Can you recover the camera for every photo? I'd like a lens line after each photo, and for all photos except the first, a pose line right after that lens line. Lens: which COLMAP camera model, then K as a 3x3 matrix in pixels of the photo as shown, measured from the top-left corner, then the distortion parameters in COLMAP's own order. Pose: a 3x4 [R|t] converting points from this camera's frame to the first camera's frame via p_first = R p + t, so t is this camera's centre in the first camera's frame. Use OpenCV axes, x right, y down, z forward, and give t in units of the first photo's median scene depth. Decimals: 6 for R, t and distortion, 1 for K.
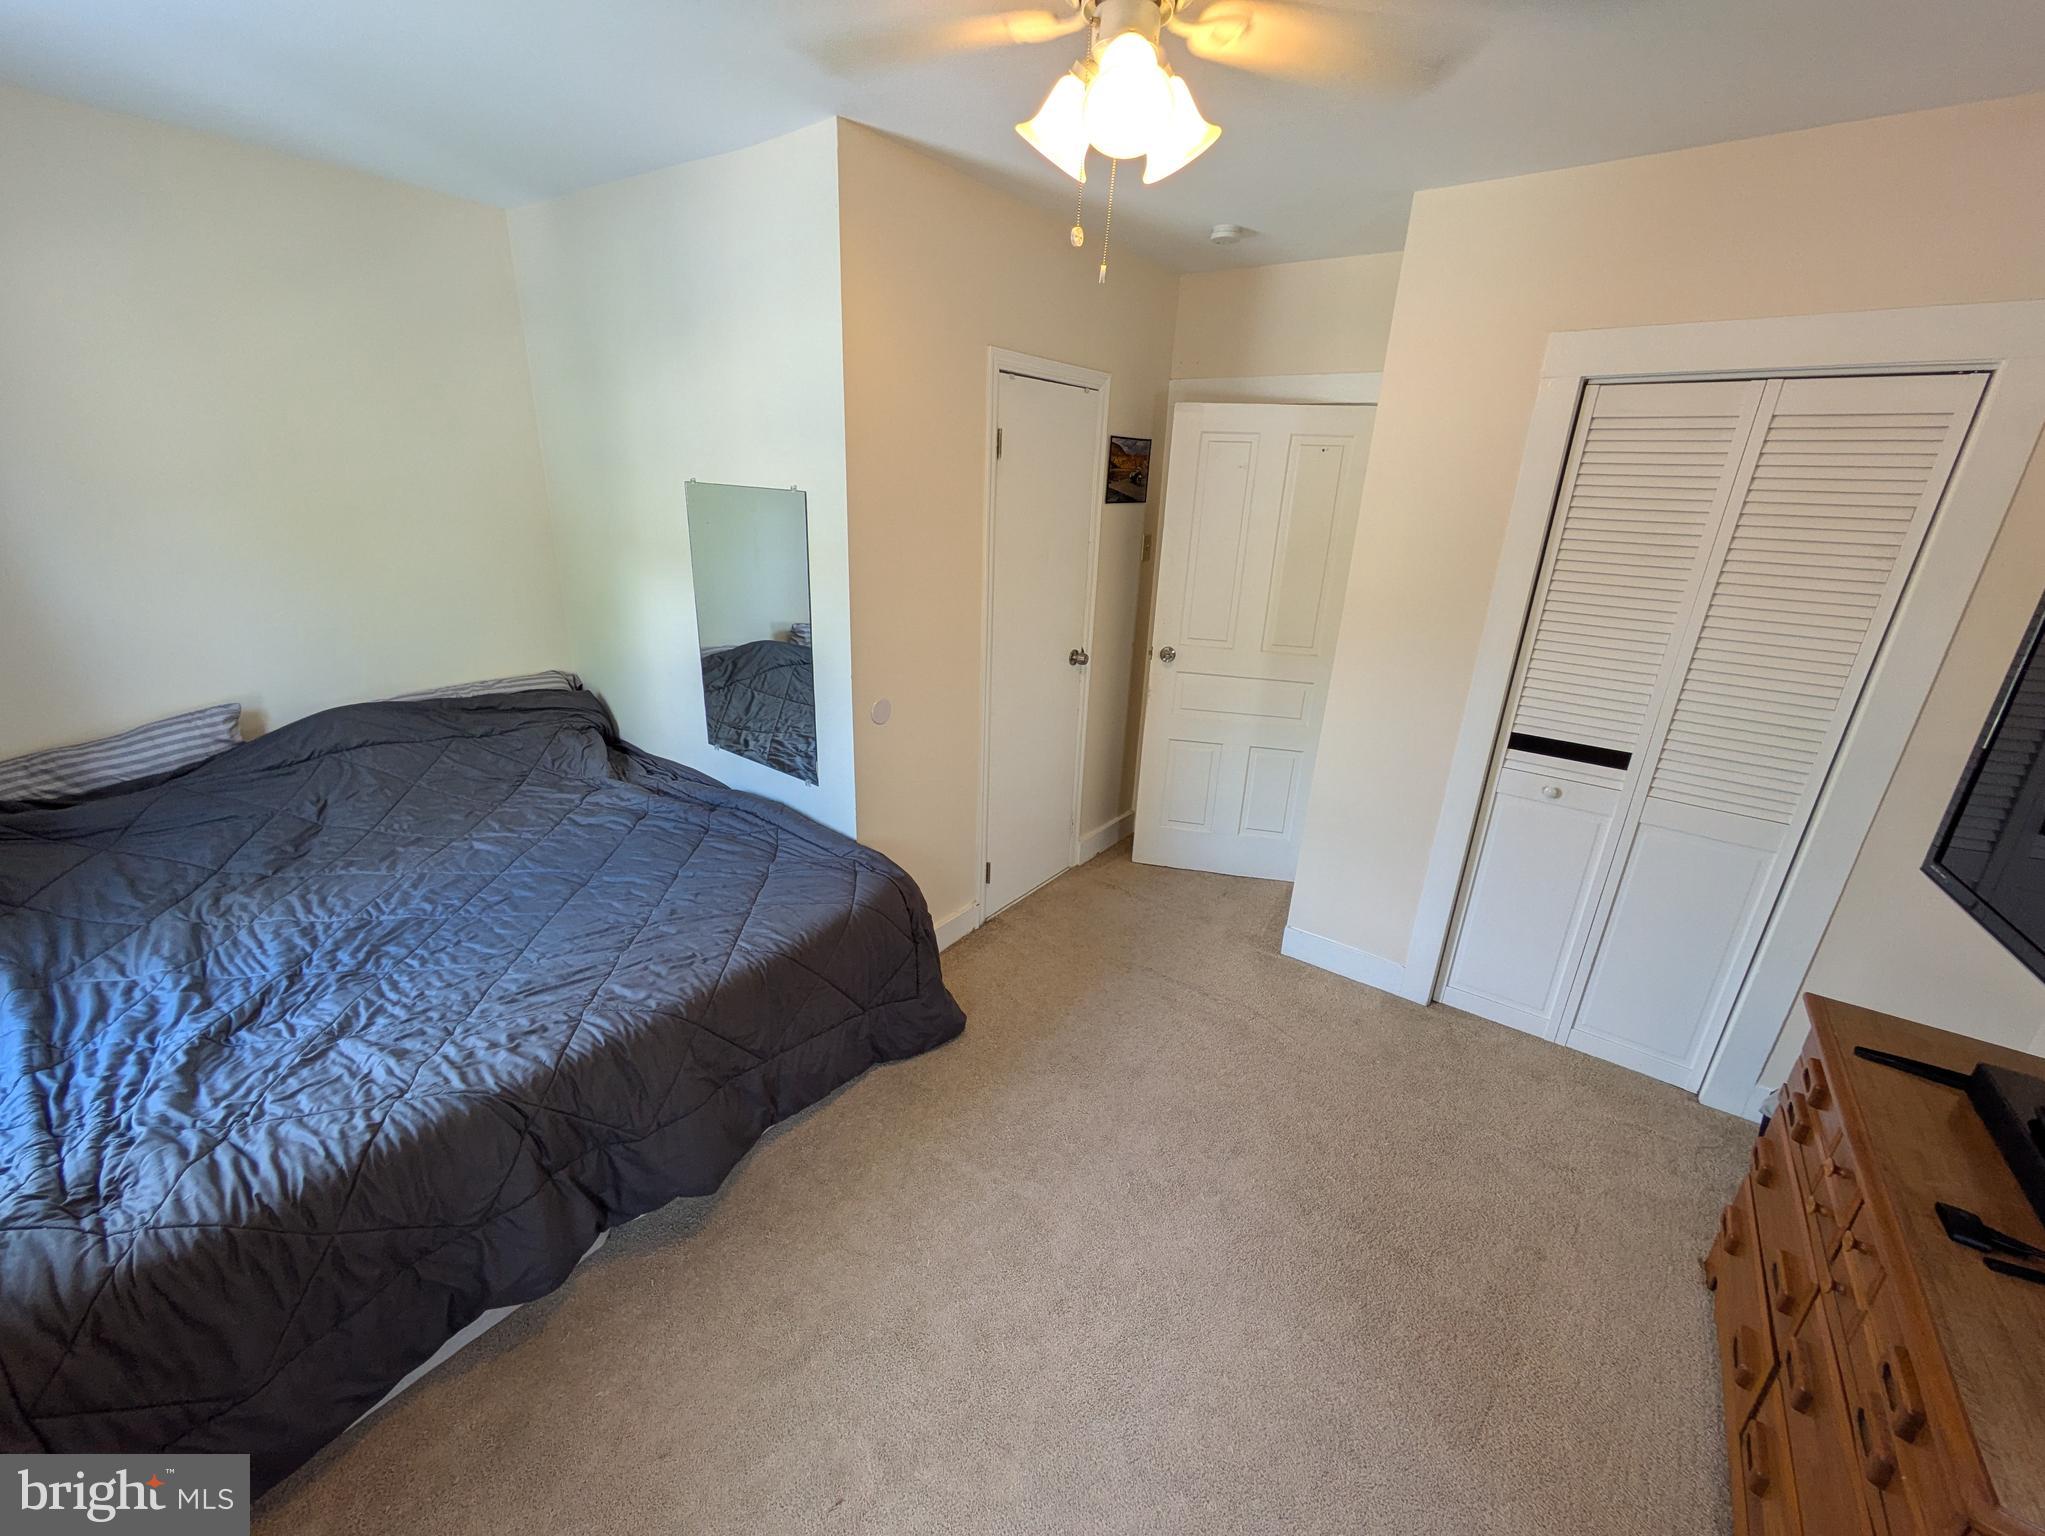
lens RADIAL K [[815.2, 0, 1022.5], [0, 815.2, 768.0], [0, 0, 1]] dist [0.000272, 0.000229]
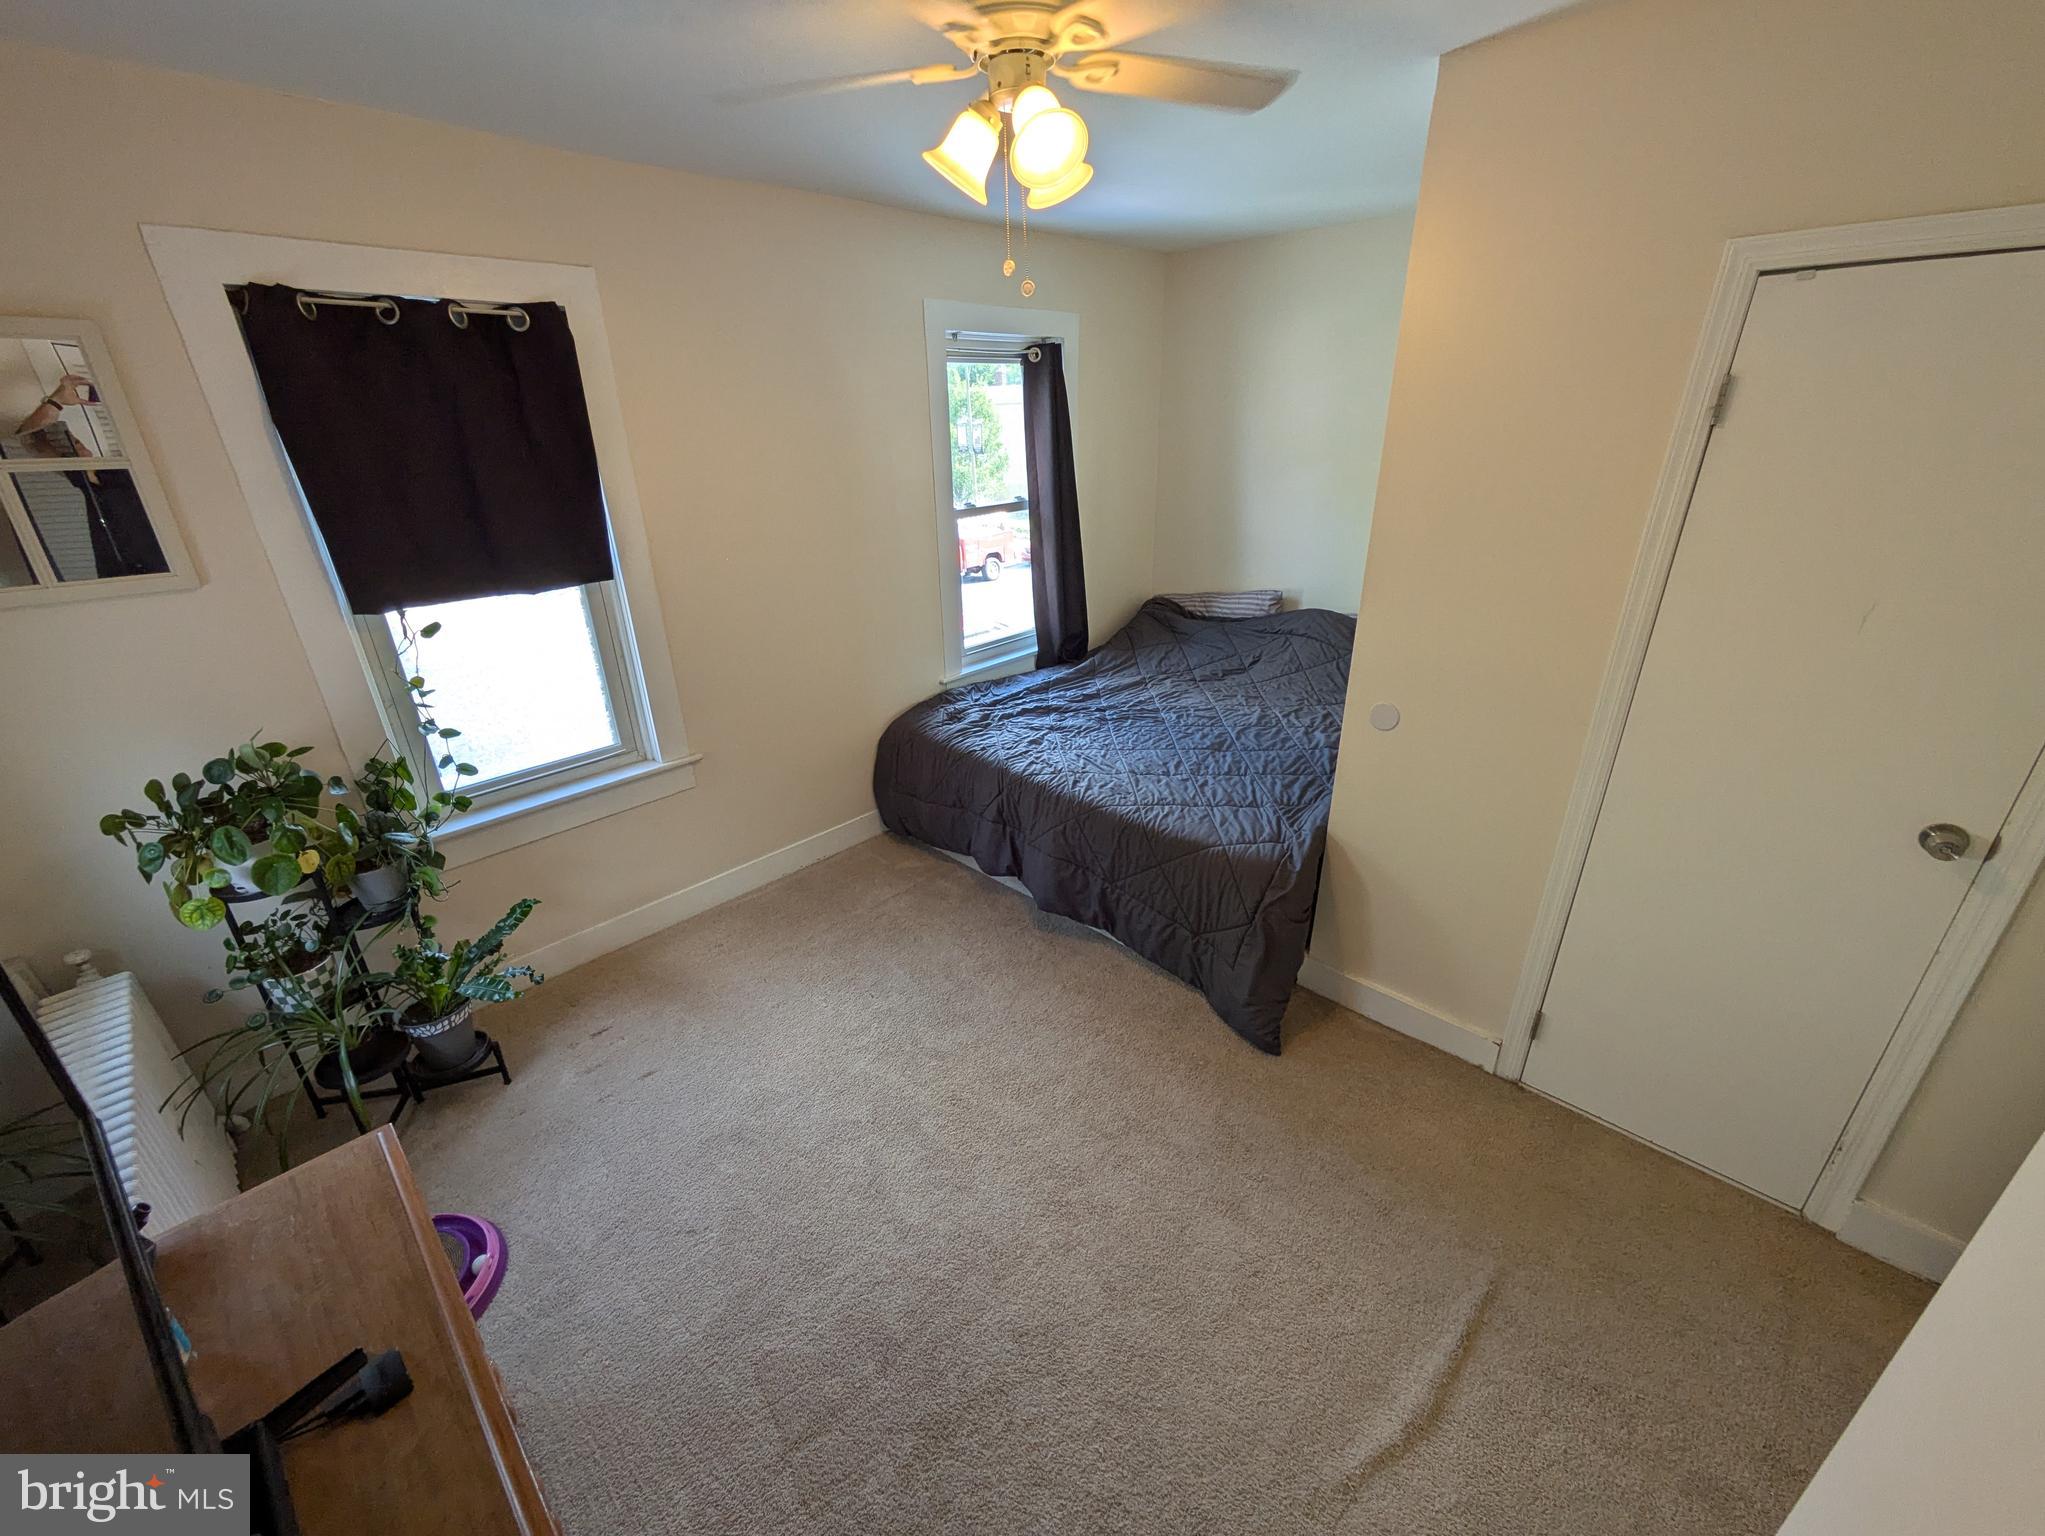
lens RADIAL K [[815.2, 0, 1022.5], [0, 815.2, 768.0], [0, 0, 1]] dist [0.000272, 0.000229]
pose [[-0.126662, 0.369365, -0.920612, 0.783801], [-0.324076, 0.861750, 0.390336, -0.261969], [0.937513, 0.347789, 0.010552, 0.675597]]
